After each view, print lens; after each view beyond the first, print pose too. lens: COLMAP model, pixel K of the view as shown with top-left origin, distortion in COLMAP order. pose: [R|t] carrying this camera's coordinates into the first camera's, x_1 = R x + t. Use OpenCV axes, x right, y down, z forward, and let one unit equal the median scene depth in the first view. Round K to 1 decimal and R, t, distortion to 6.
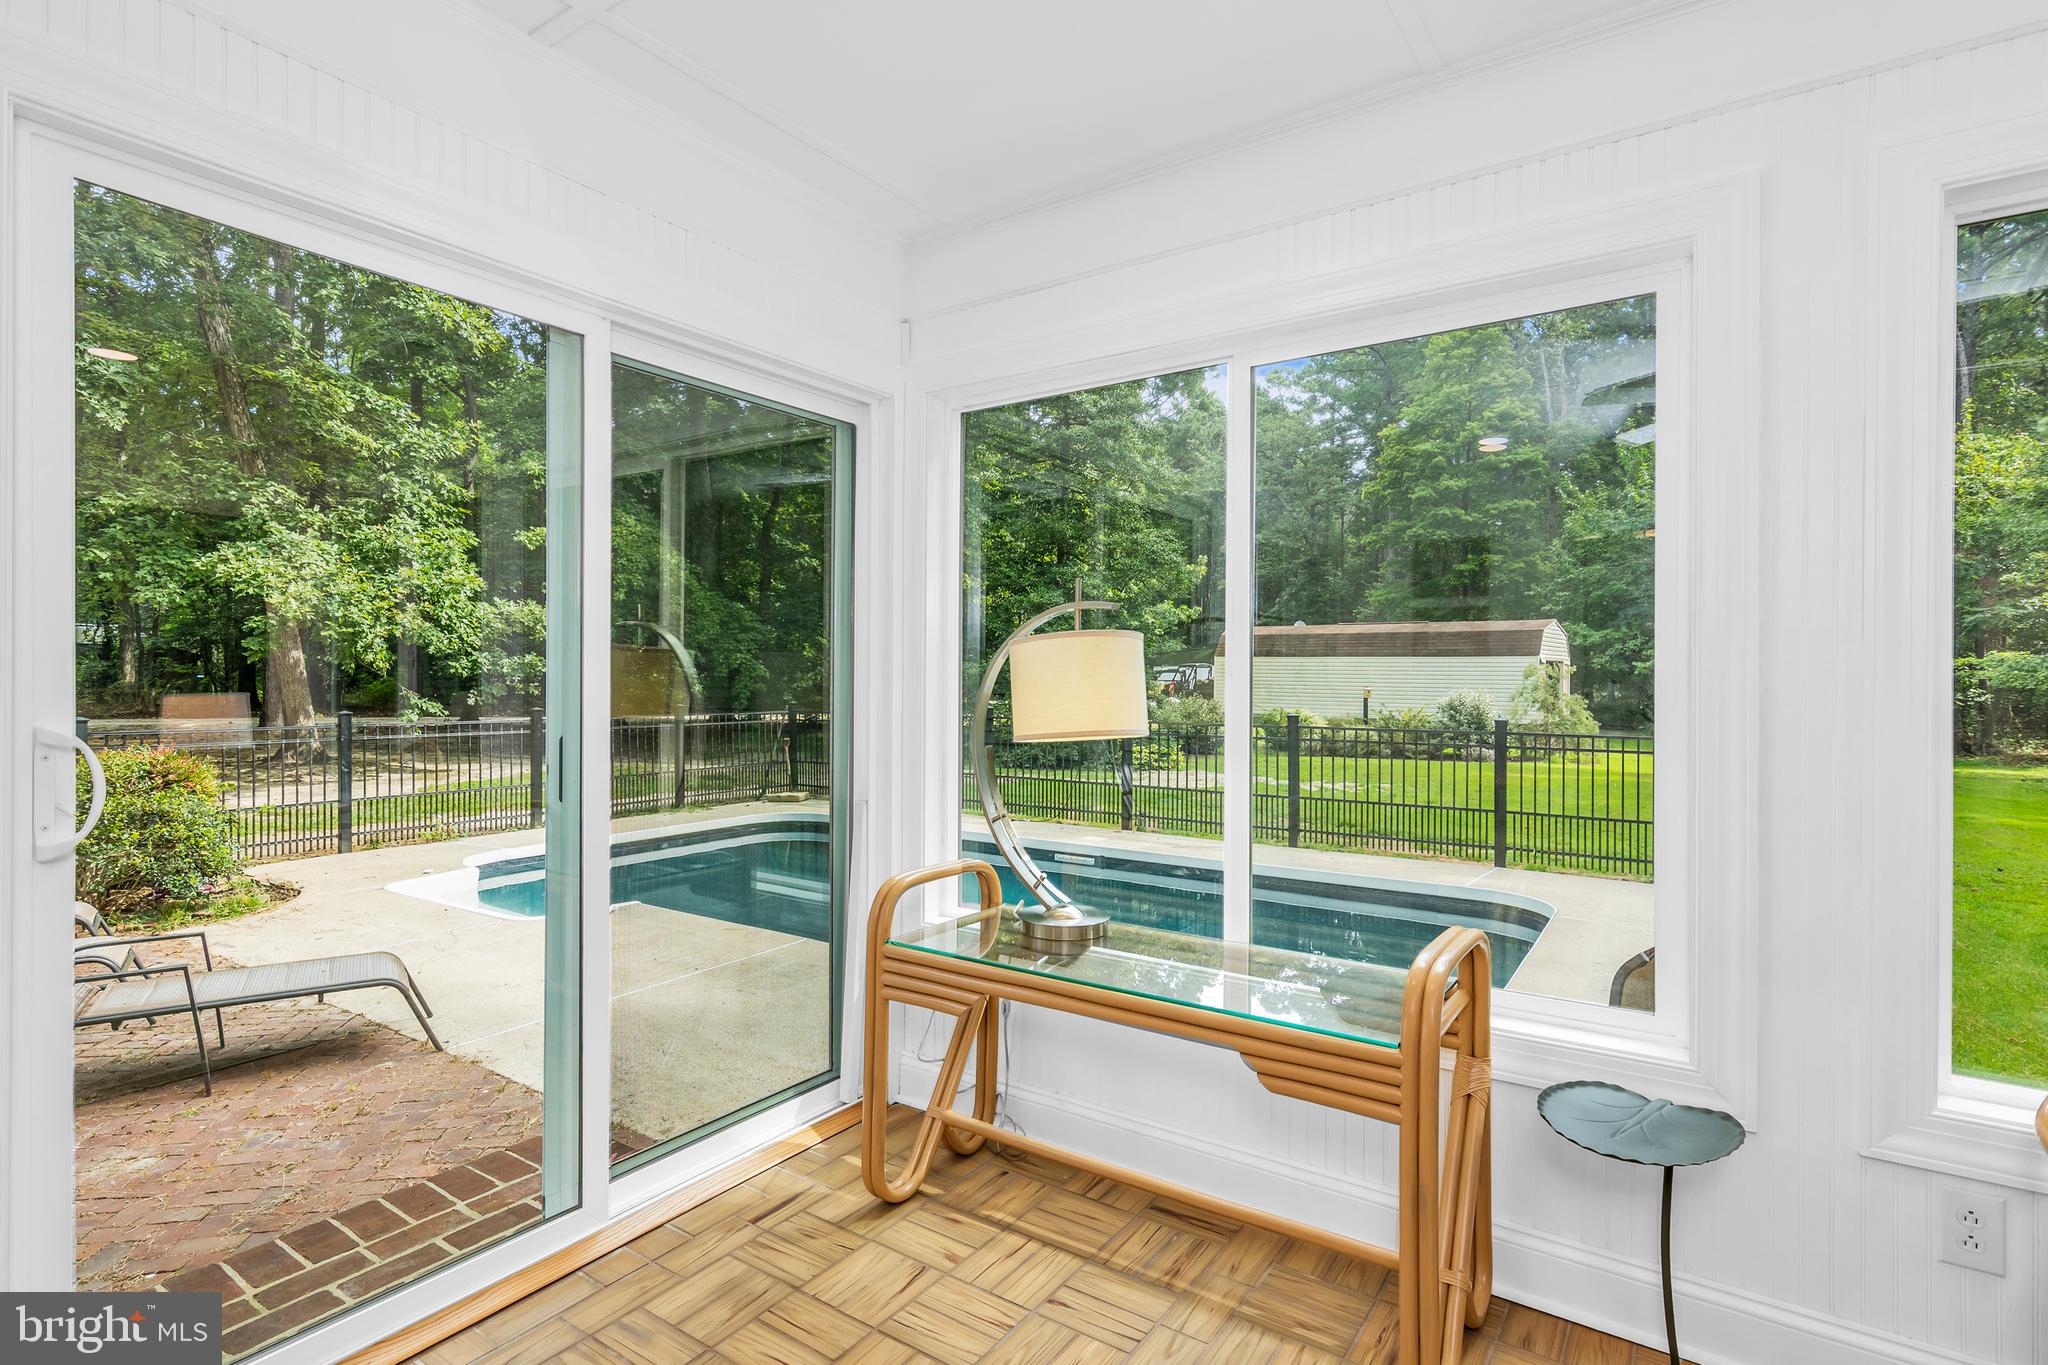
lens RADIAL K [[998.1, 0, 1024.8], [0, 998.1, 681.2], [0, 0, 1]] dist [-0.000786, 0.001033]
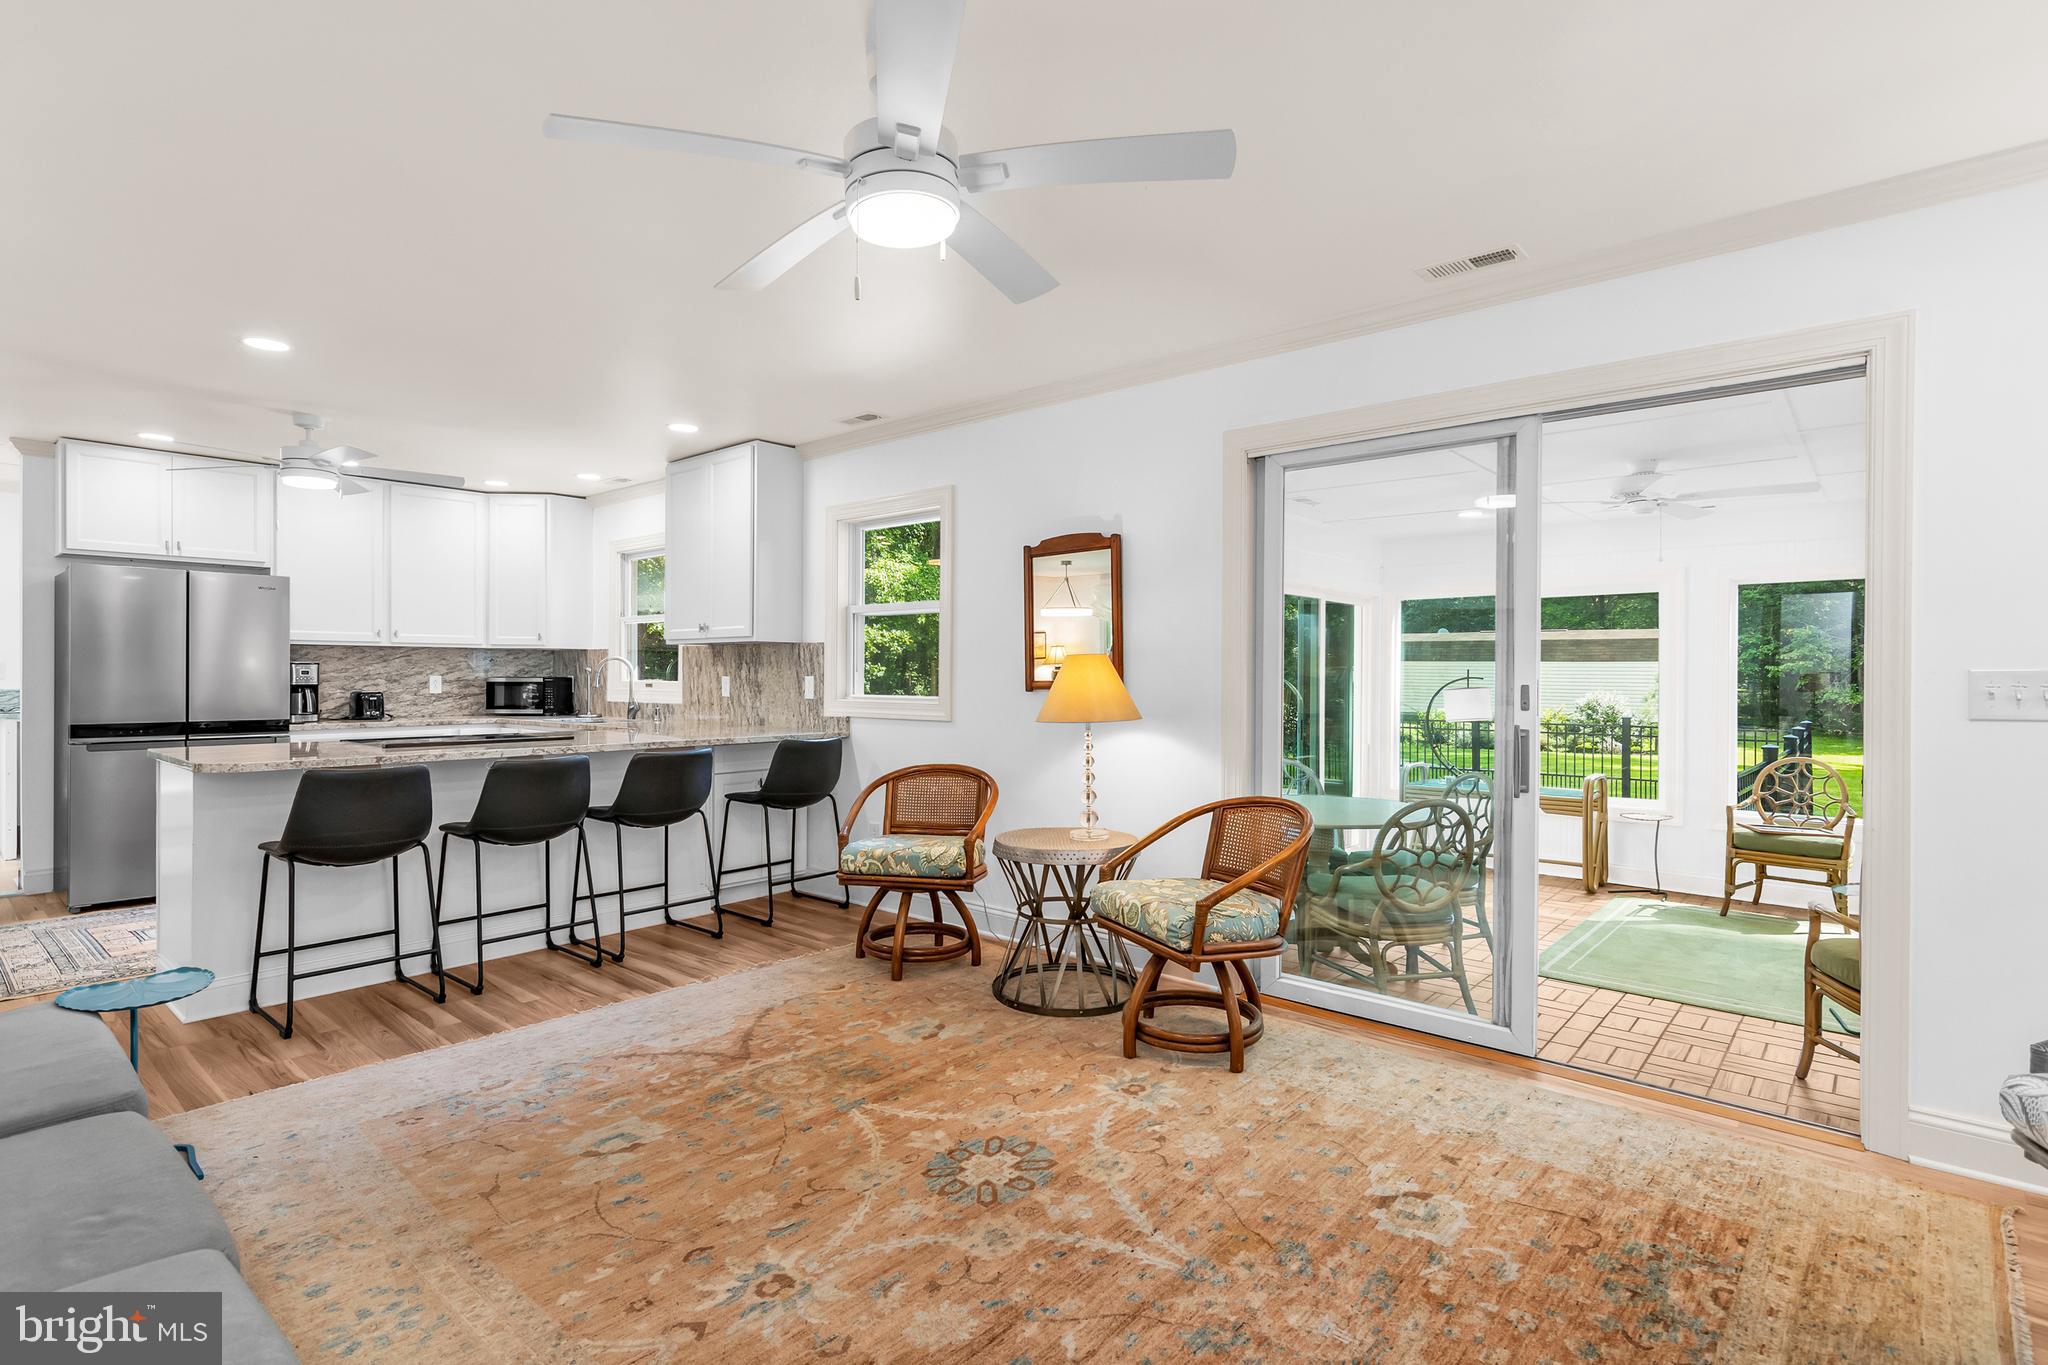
lens RADIAL K [[998.1, 0, 1017.6], [0, 998.1, 675.7], [0, 0, 1]] dist [-0.000786, 0.001033]
pose [[0.993458, 0.001797, -0.114181, -0.142808], [-0.001960, 0.999997, -0.001319, -0.011275], [0.114179, 0.001534, 0.993459, -0.325624]]
